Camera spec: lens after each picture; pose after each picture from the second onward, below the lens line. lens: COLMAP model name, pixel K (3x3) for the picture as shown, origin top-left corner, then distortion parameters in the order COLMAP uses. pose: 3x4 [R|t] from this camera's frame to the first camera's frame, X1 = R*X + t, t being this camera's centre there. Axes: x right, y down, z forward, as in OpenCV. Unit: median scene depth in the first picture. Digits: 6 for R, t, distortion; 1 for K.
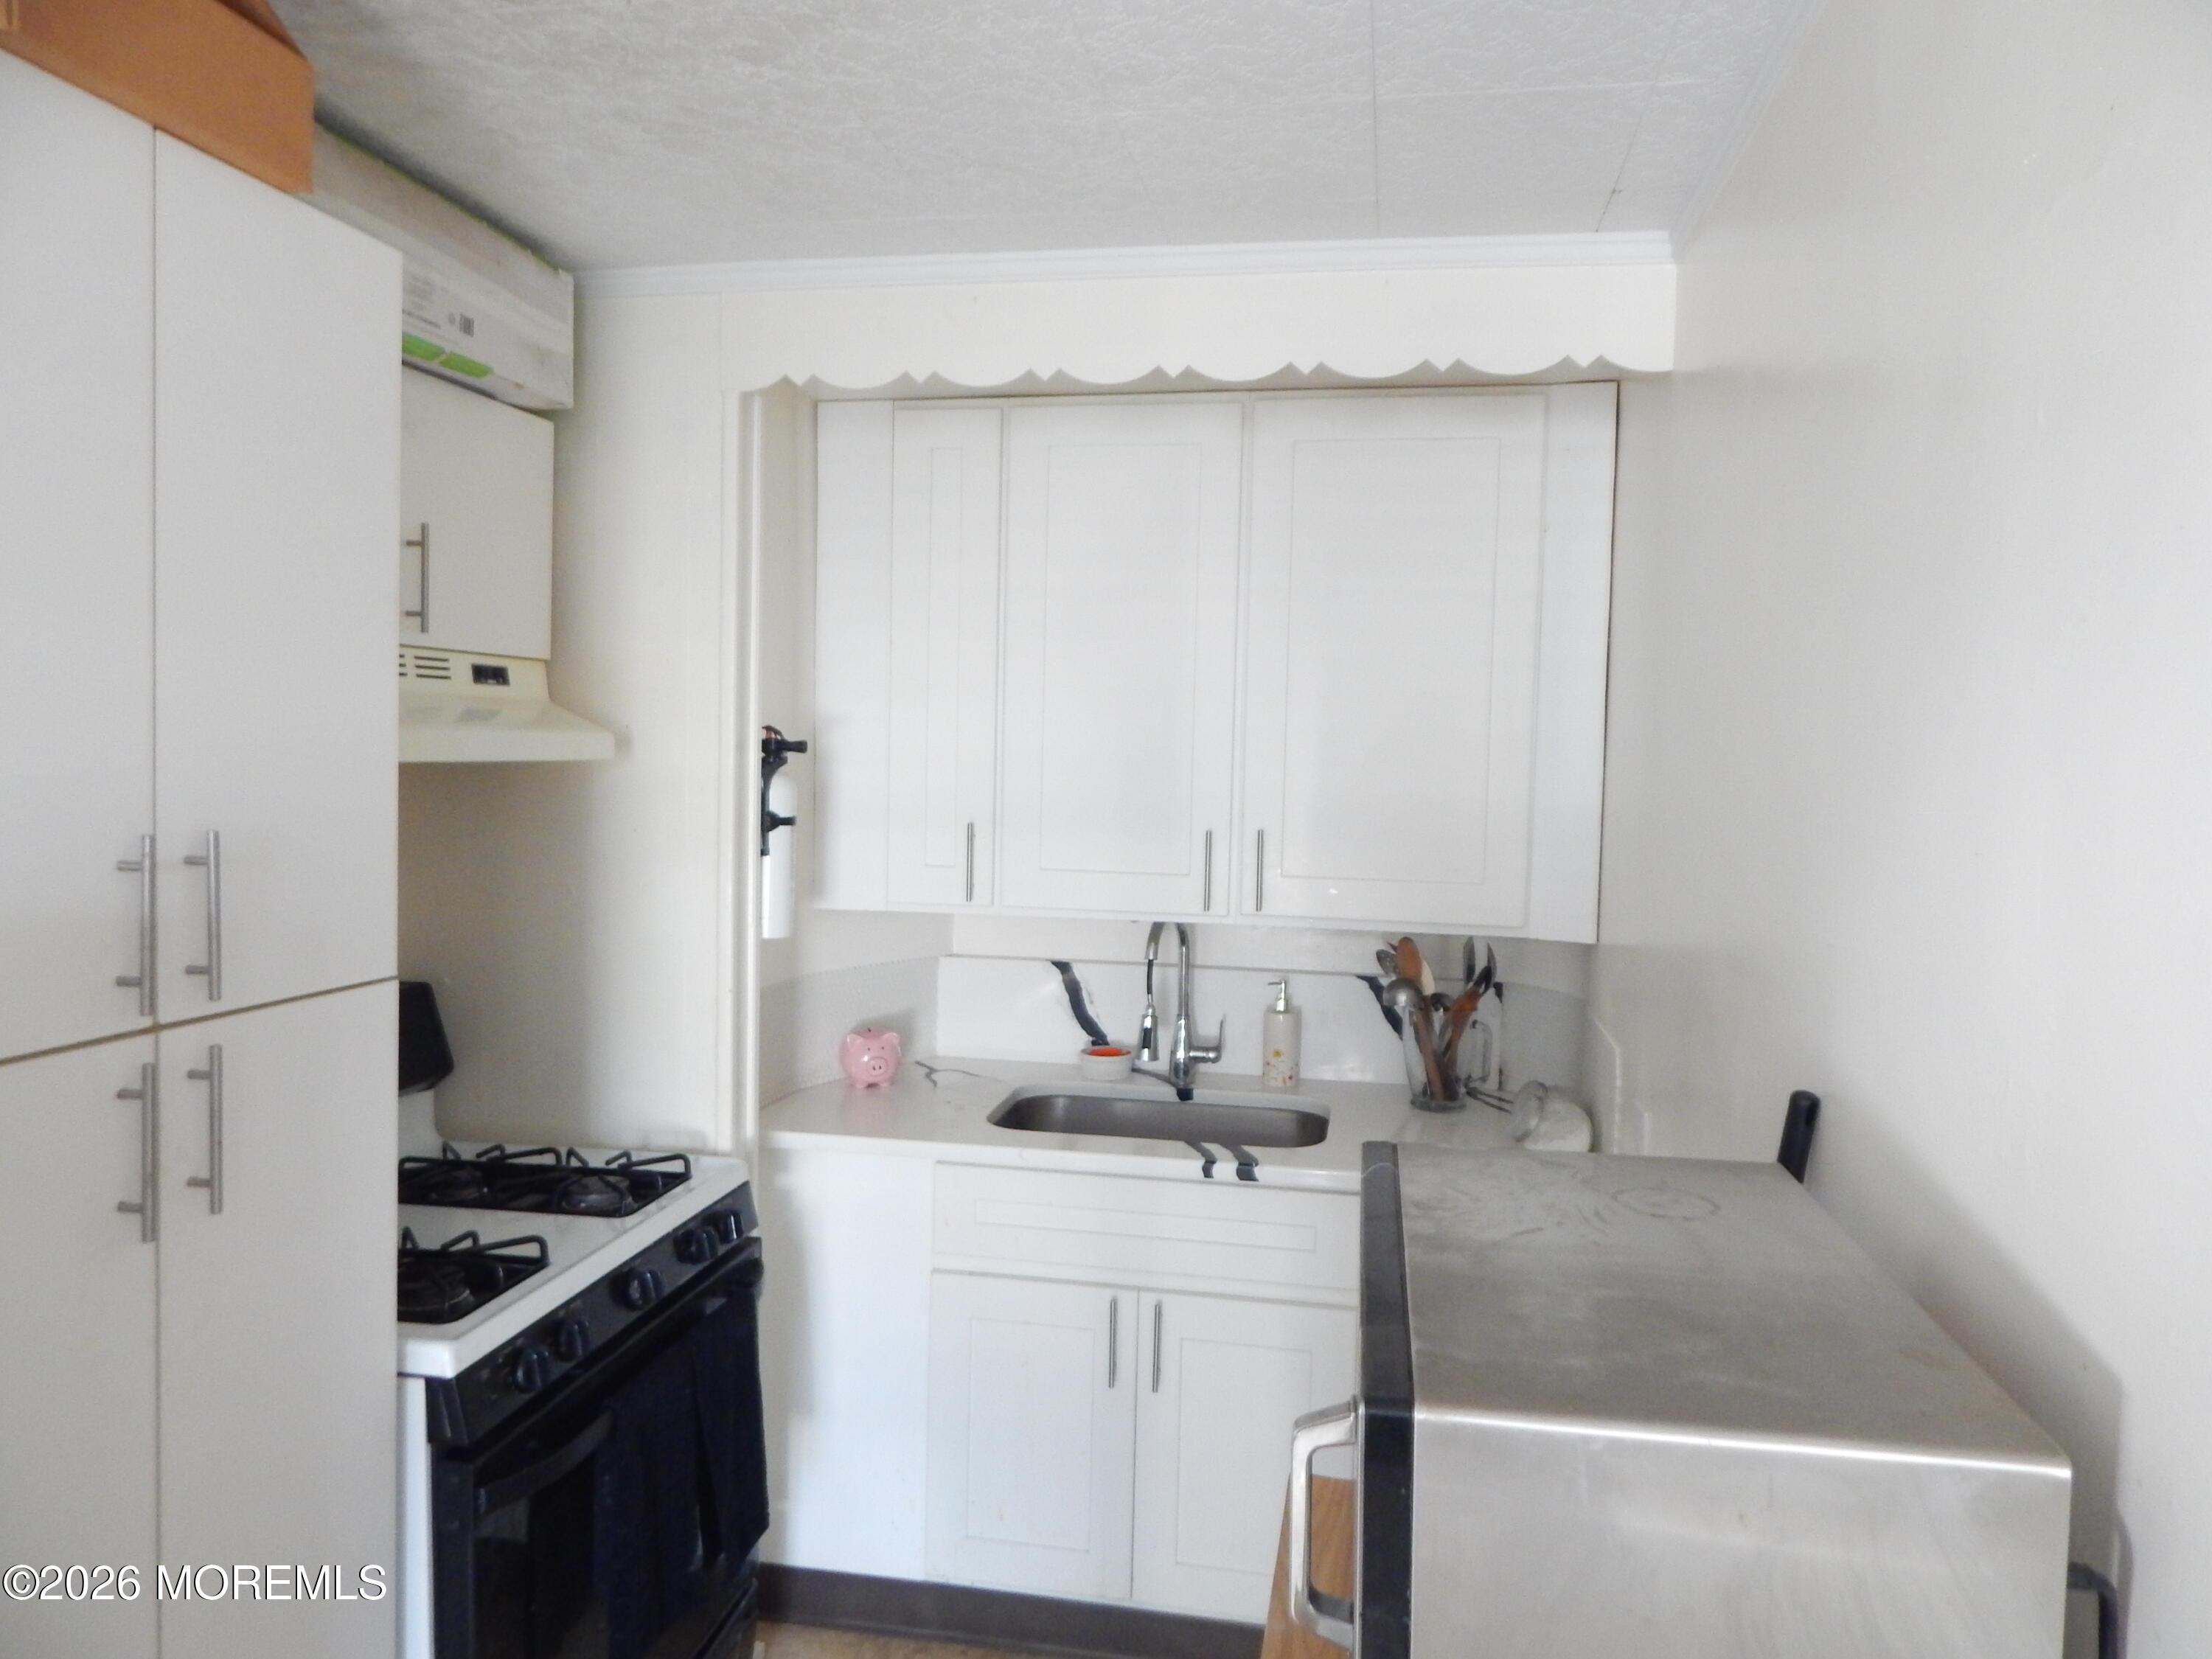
lens RADIAL K [[1414.8, 0, 1134.2], [0, 1414.8, 796.4], [0, 0, 1]] dist [0.005156, 0.000645]
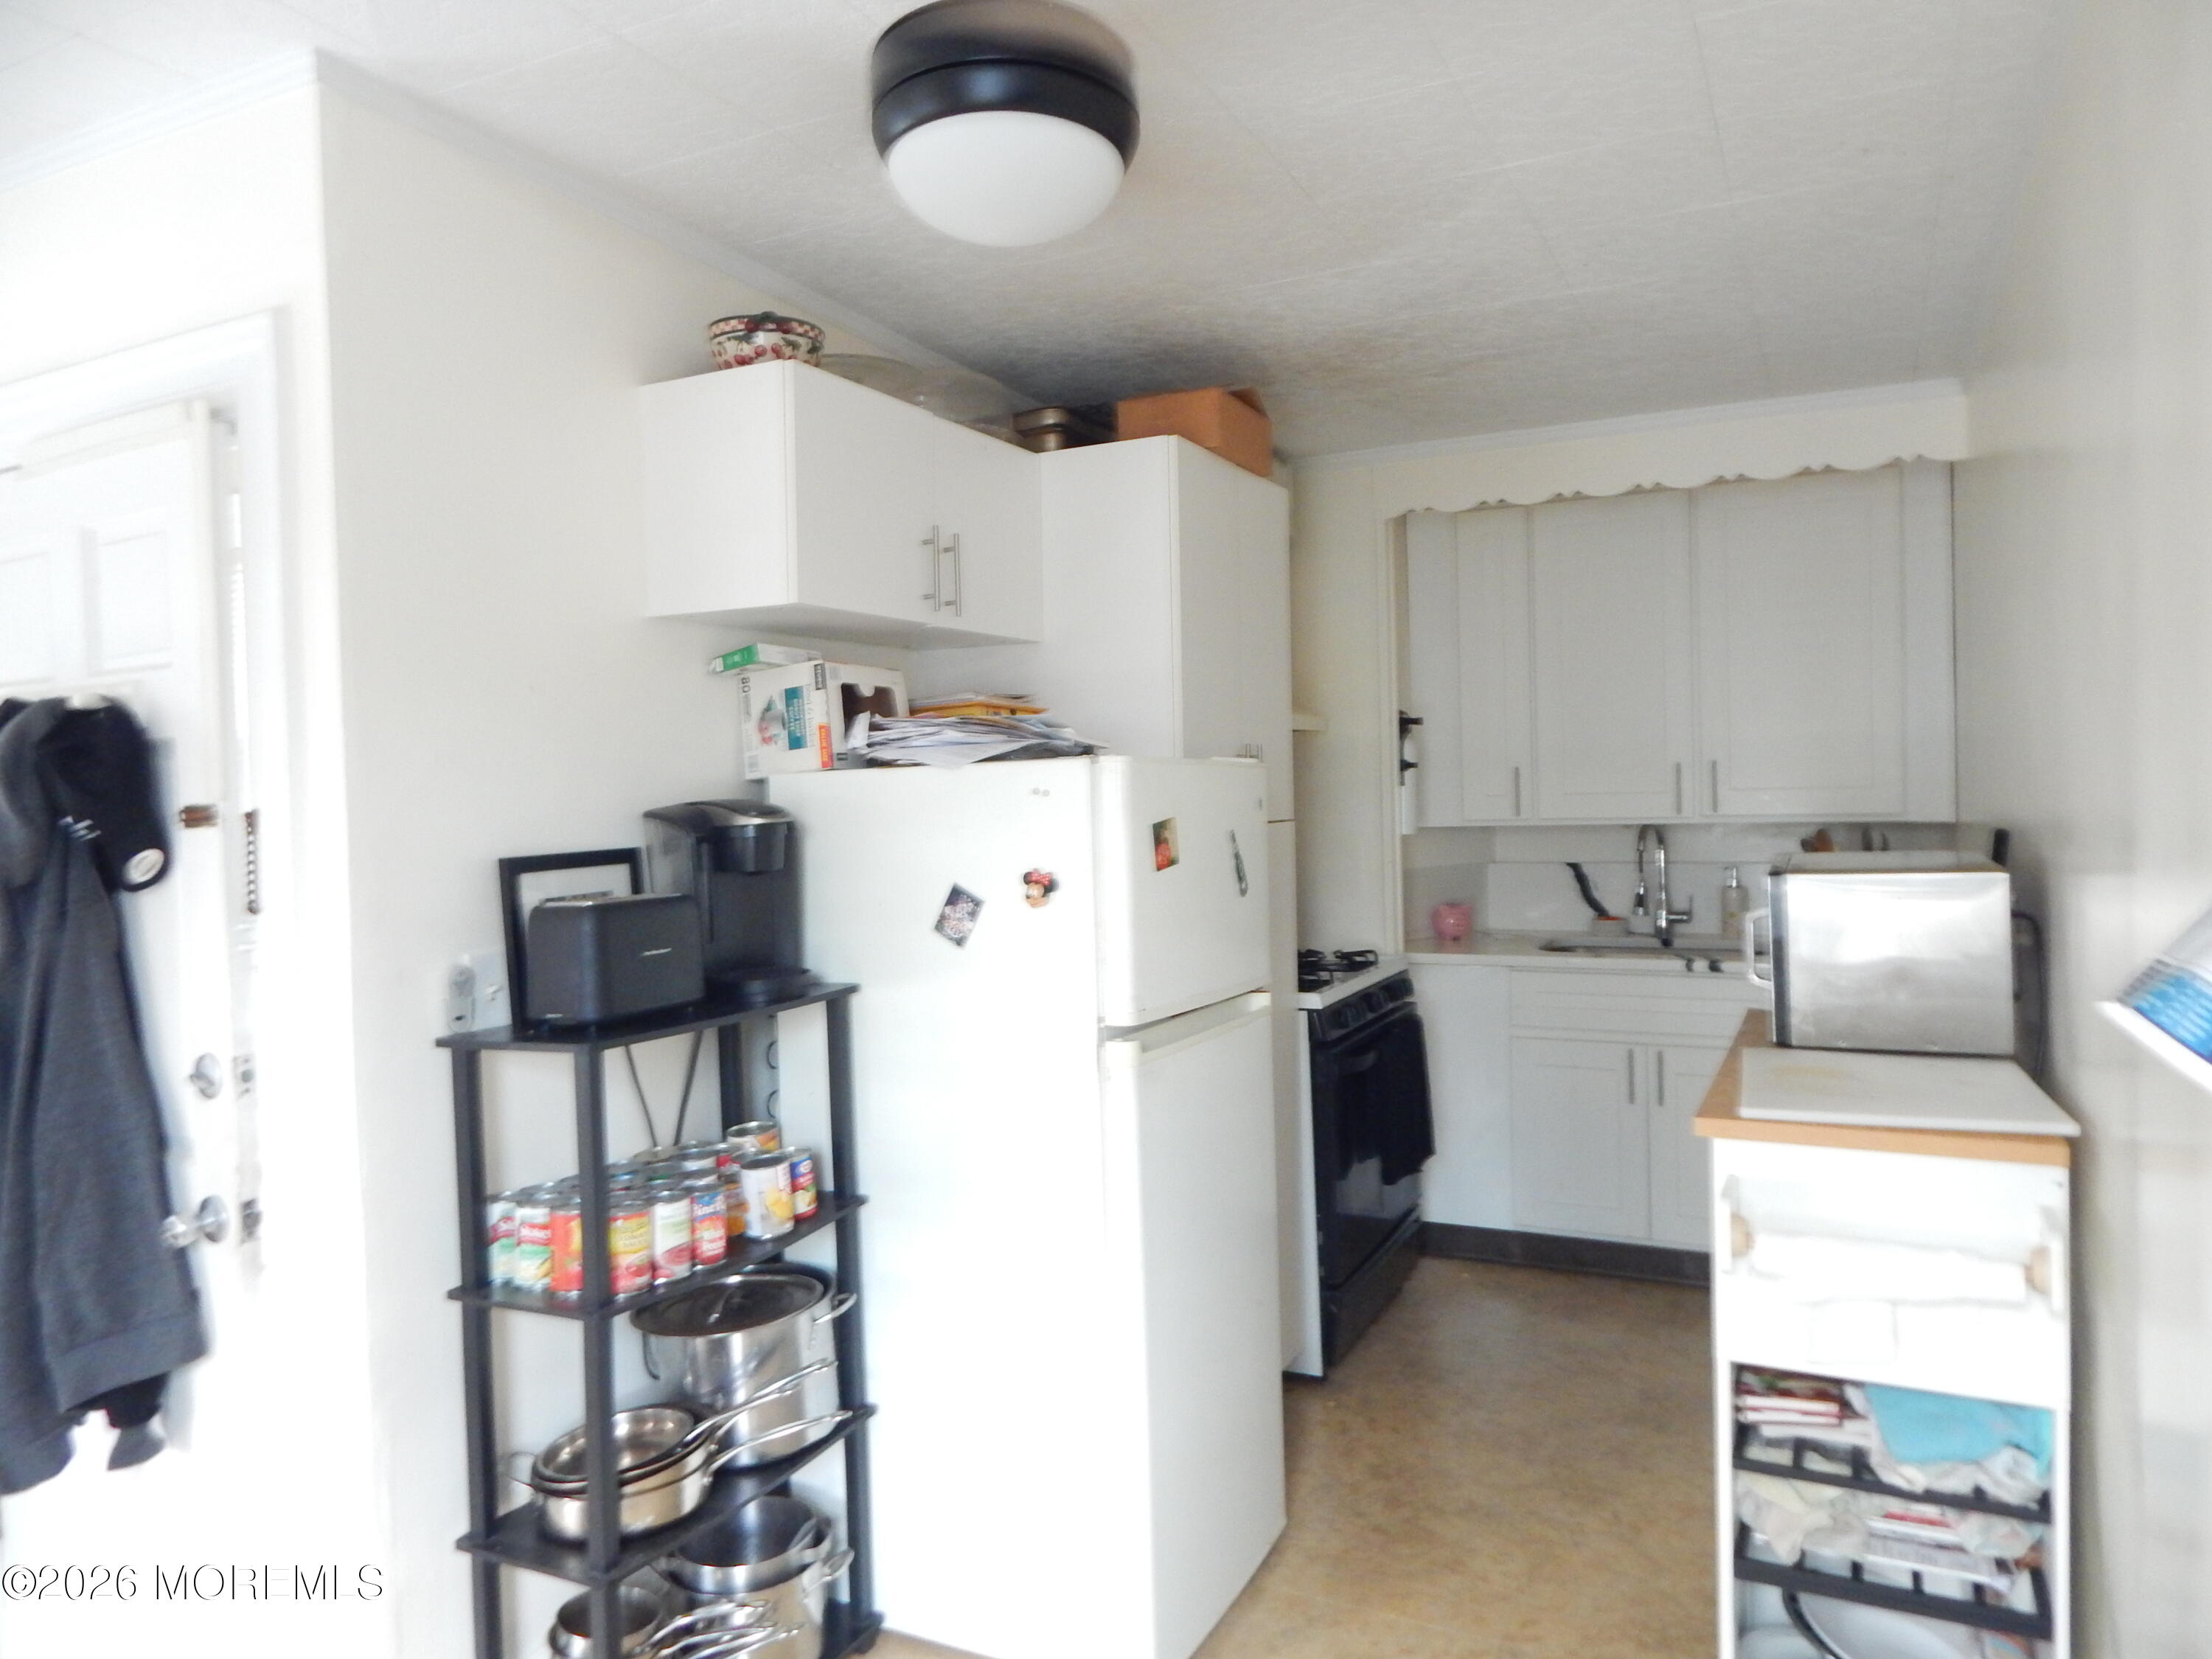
lens RADIAL K [[1414.8, 0, 1134.2], [0, 1414.8, 796.4], [0, 0, 1]] dist [0.005156, 0.000645]
pose [[0.957127, -0.042269, -0.286568, -0.079764], [0.035771, 0.998971, -0.027875, 0.088667], [0.287452, 0.016429, 0.957654, -0.706558]]
